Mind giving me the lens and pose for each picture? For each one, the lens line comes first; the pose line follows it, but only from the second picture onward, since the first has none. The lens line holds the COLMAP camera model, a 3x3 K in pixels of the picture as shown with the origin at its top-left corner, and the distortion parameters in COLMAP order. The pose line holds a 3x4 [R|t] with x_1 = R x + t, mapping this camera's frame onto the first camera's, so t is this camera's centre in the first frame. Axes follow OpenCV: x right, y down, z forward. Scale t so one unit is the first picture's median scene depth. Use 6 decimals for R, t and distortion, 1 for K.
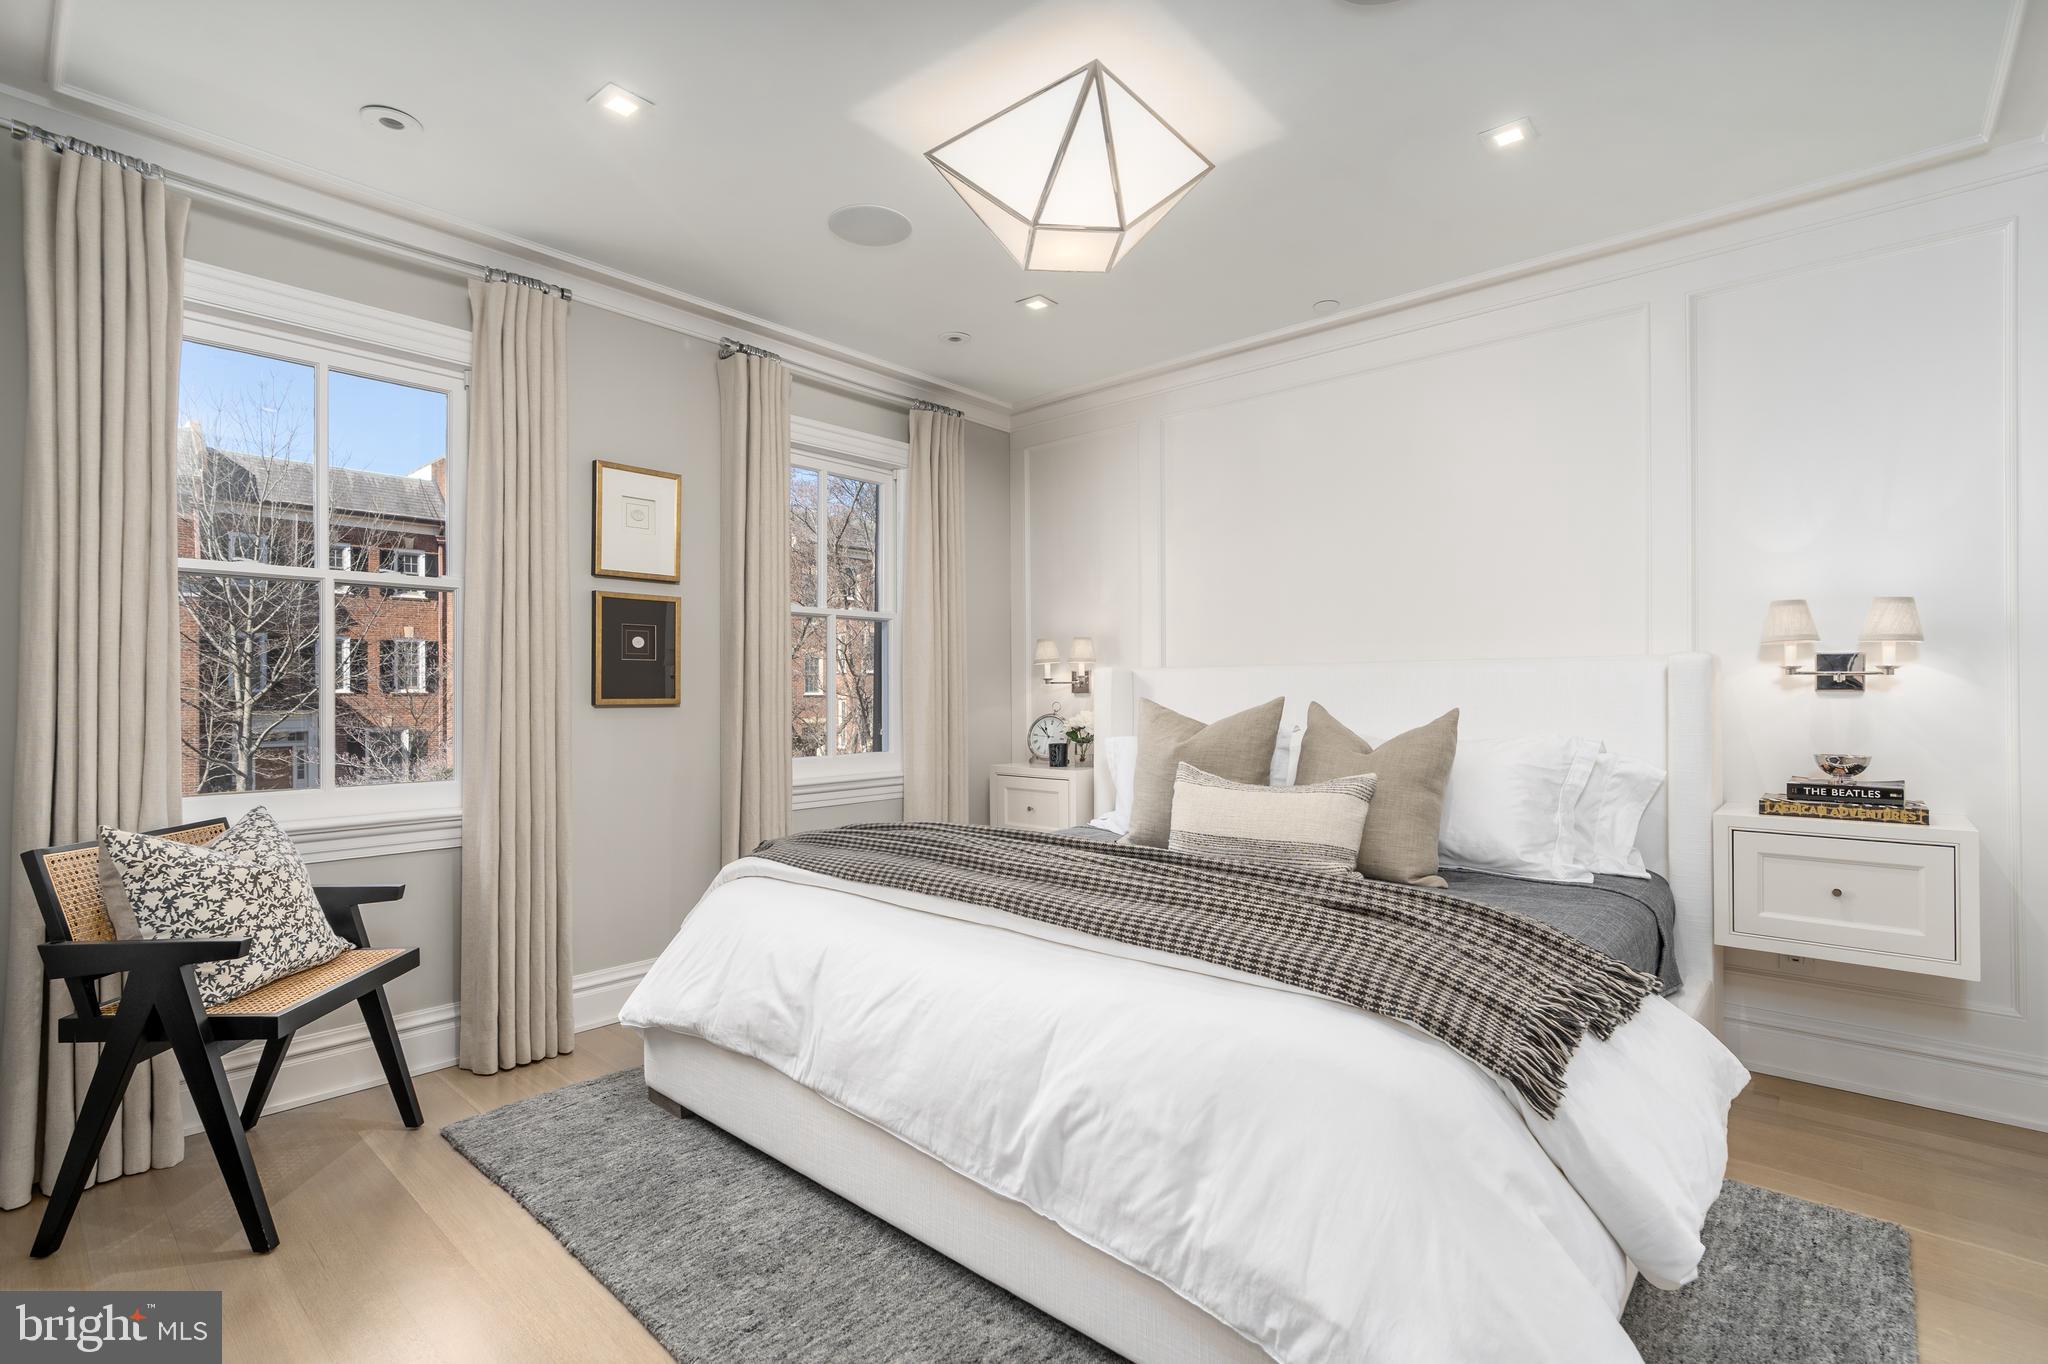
lens RADIAL K [[926.9, 0, 1017.6], [0, 926.9, 686.3], [0, 0, 1]] dist [-0.005715, 0.002208]
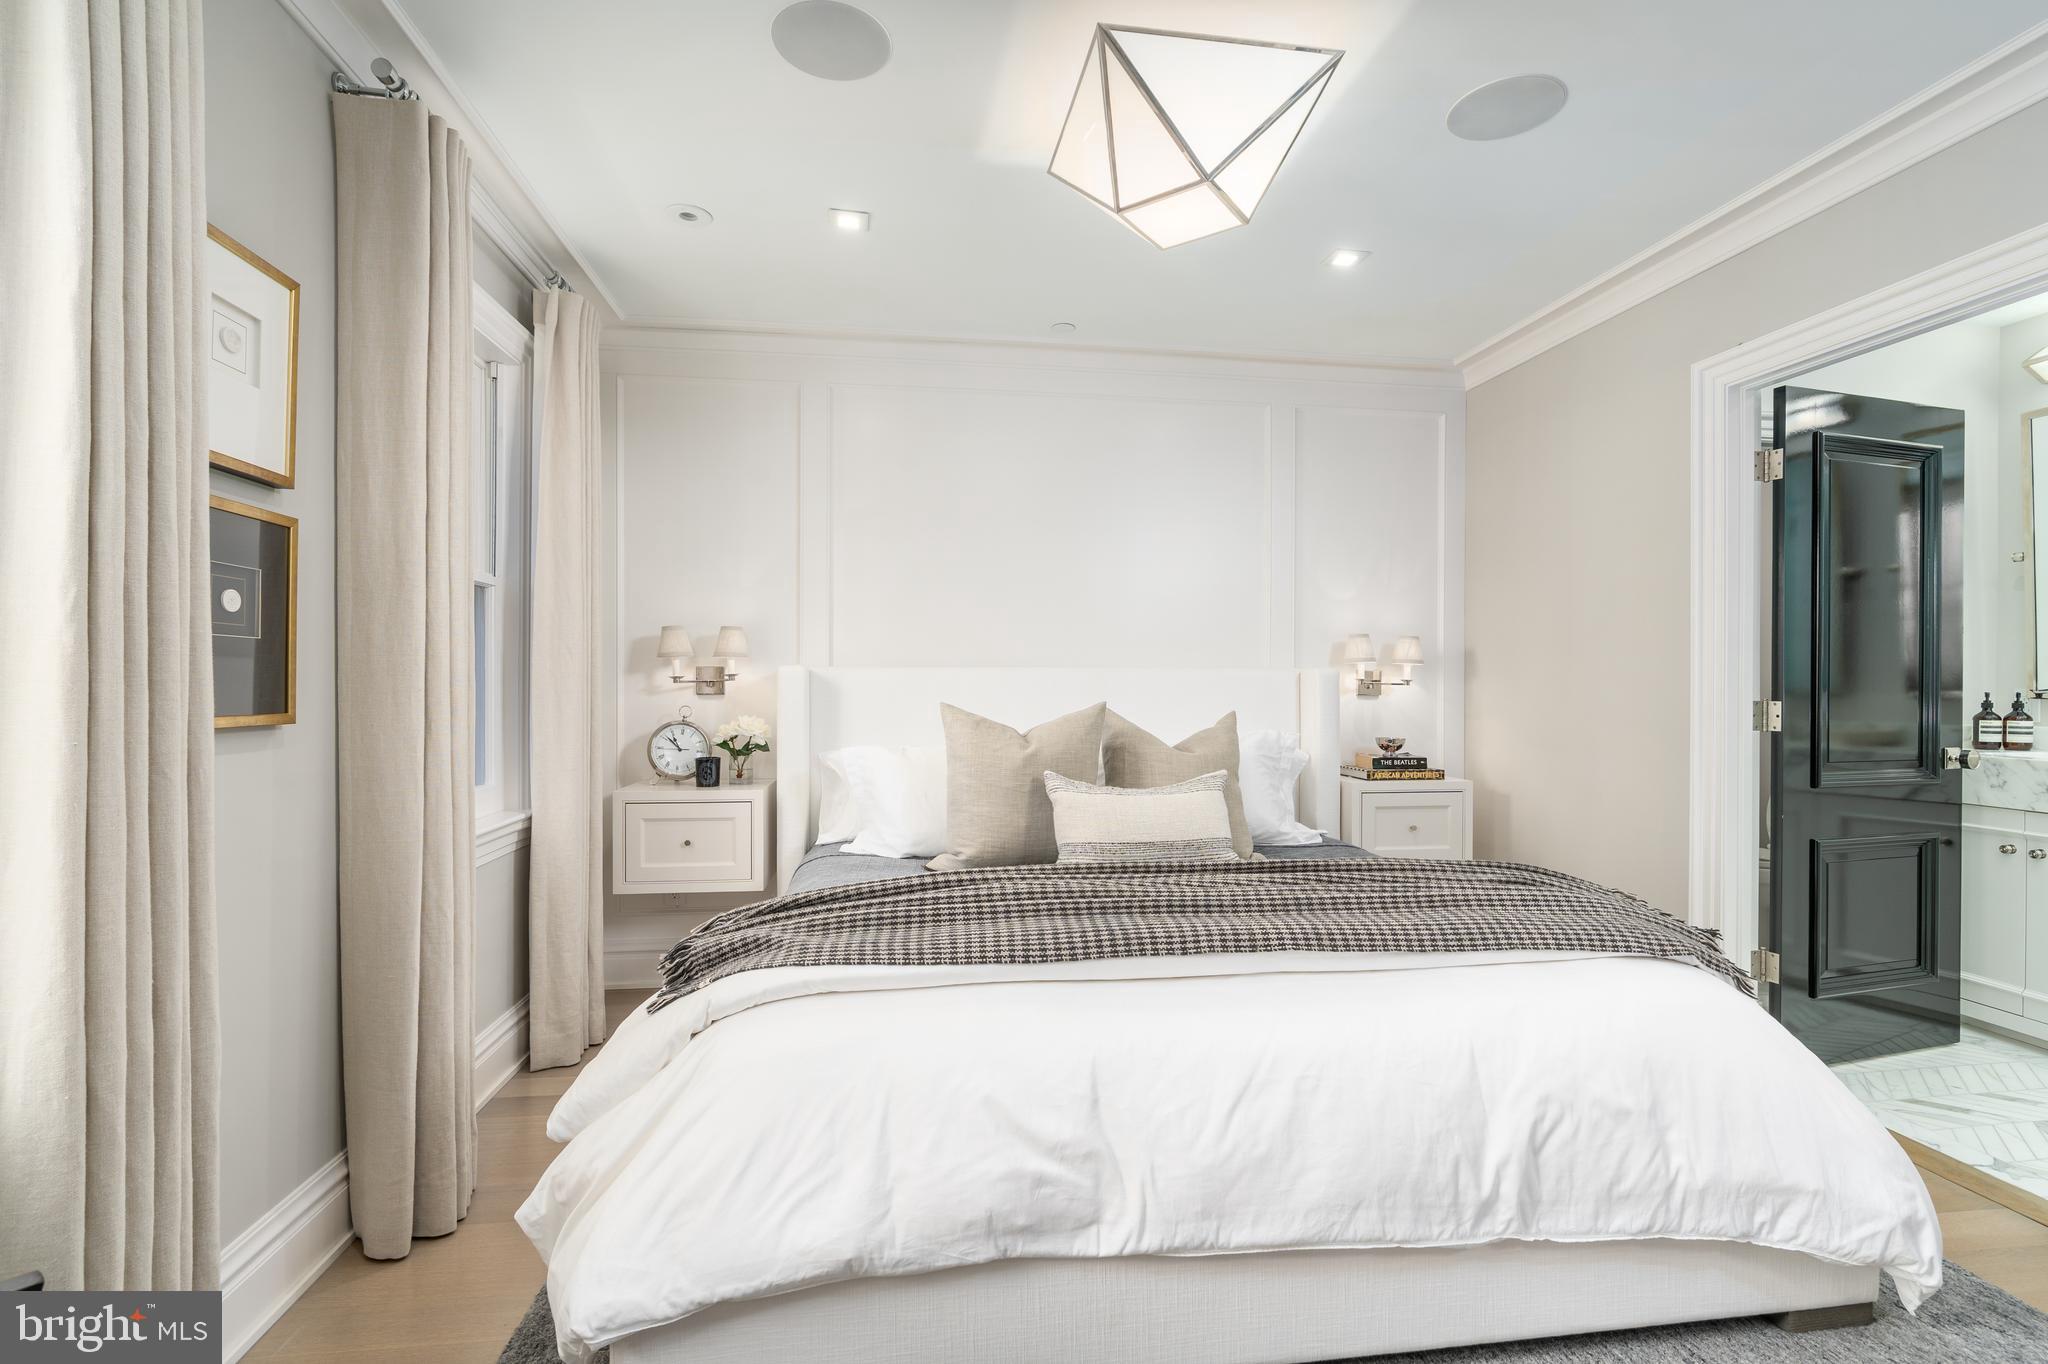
lens RADIAL K [[926.9, 0, 1002.2], [0, 926.9, 677.6], [0, 0, 1]] dist [-0.005715, 0.002208]
pose [[0.653487, 0.010214, 0.756869, -0.688886], [-0.010872, 0.999932, -0.004107, -0.011694], [-0.756860, -0.005545, 0.653554, 0.495338]]
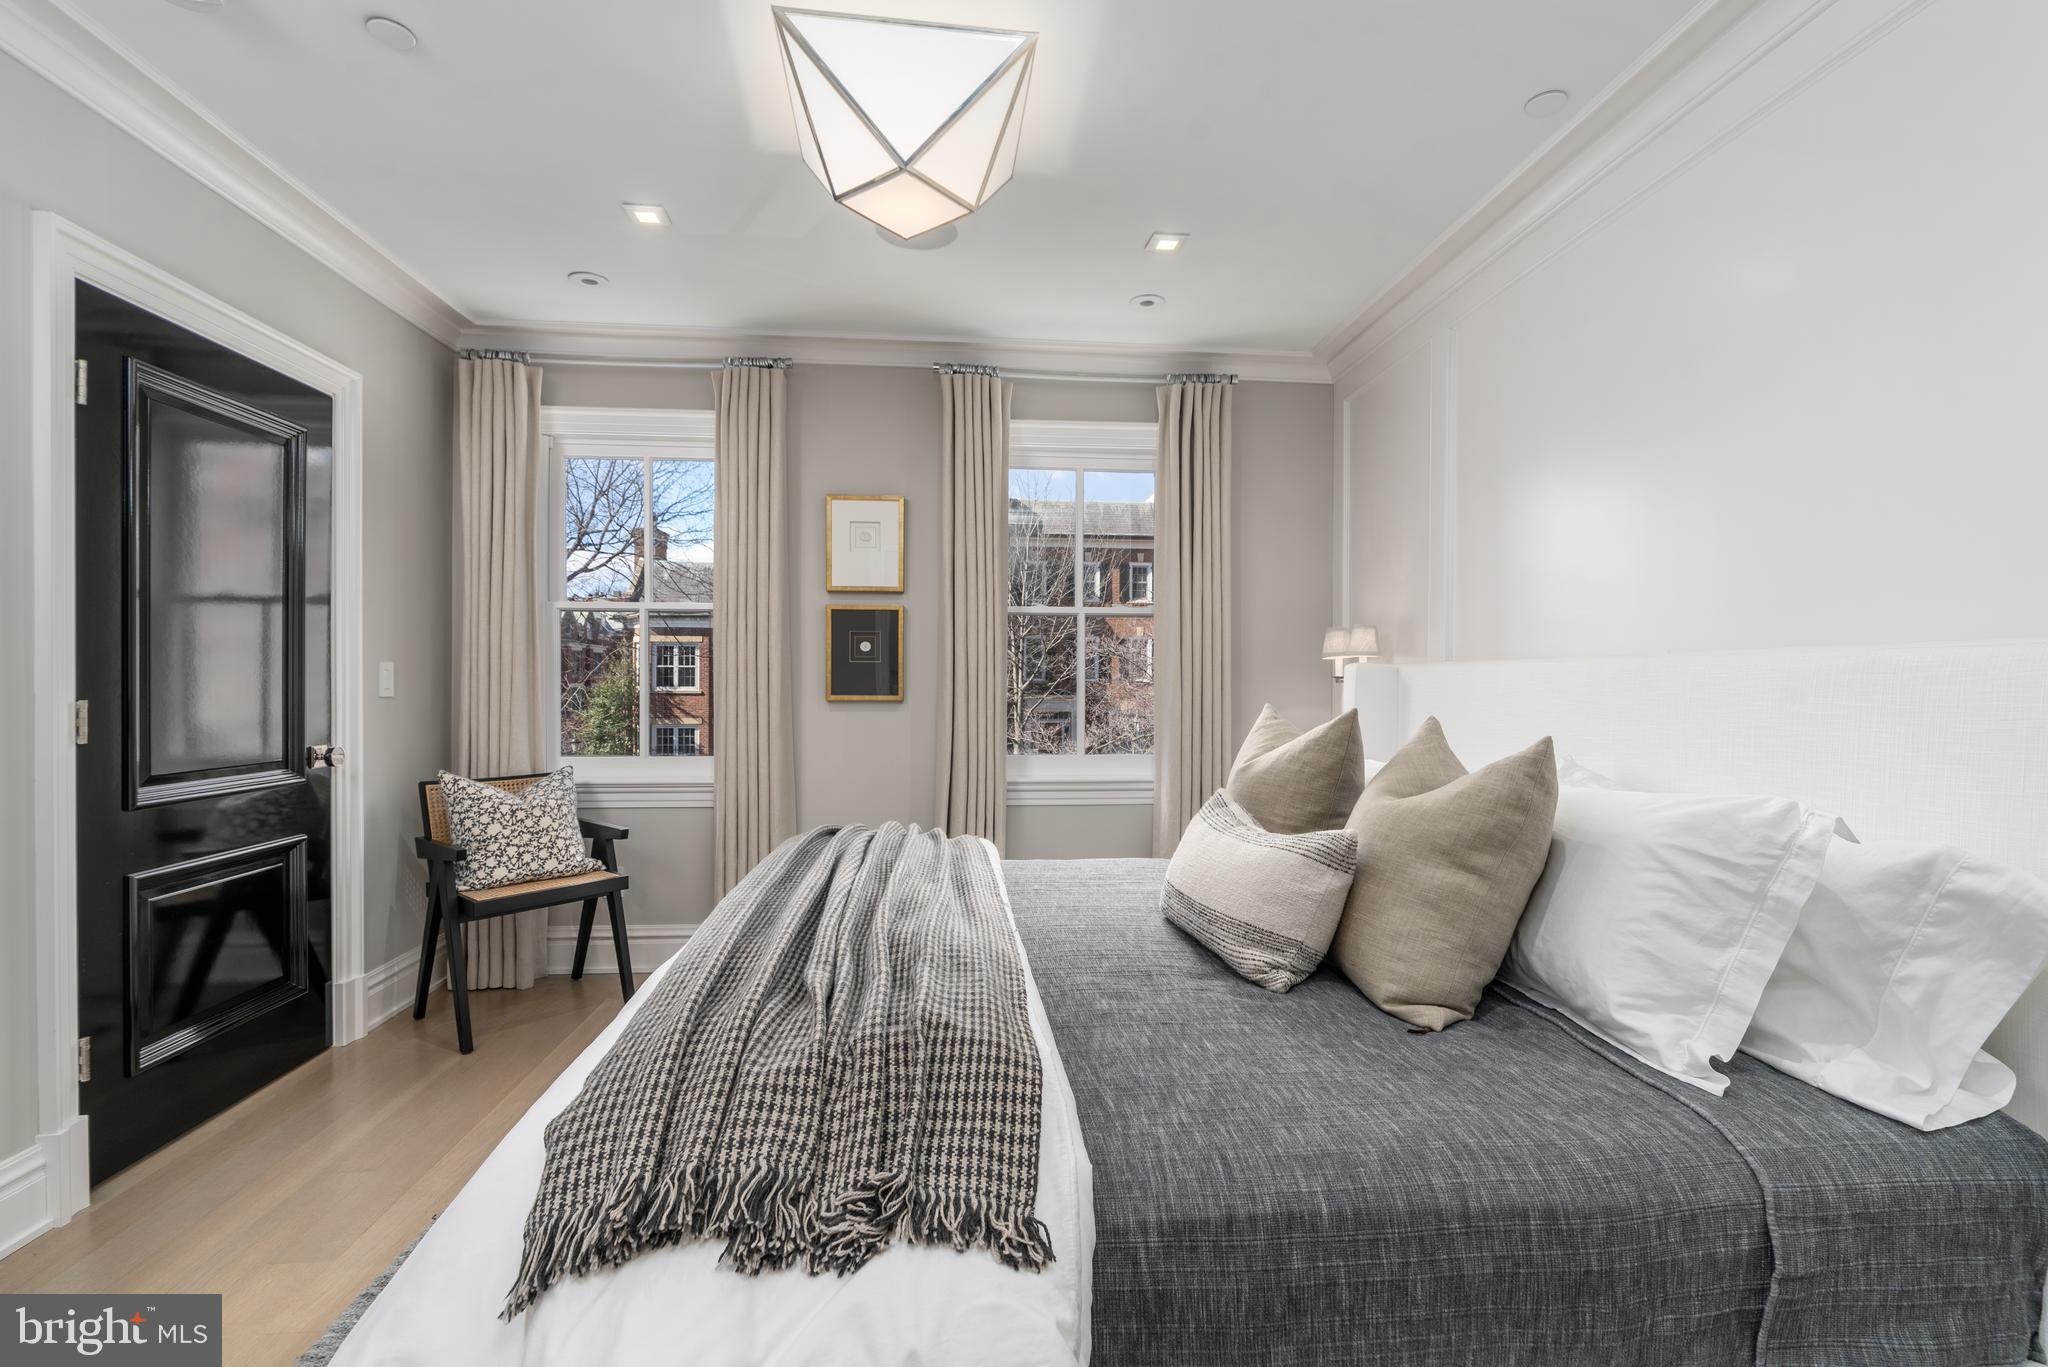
lens RADIAL K [[926.9, 0, 1041.5], [0, 926.9, 690.1], [0, 0, 1]] dist [-0.005715, 0.002208]
pose [[0.734526, 0.011486, -0.678483, 0.702849], [-0.001409, 0.999880, 0.015402, -0.015131], [0.678579, -0.010358, 0.734455, 0.391909]]
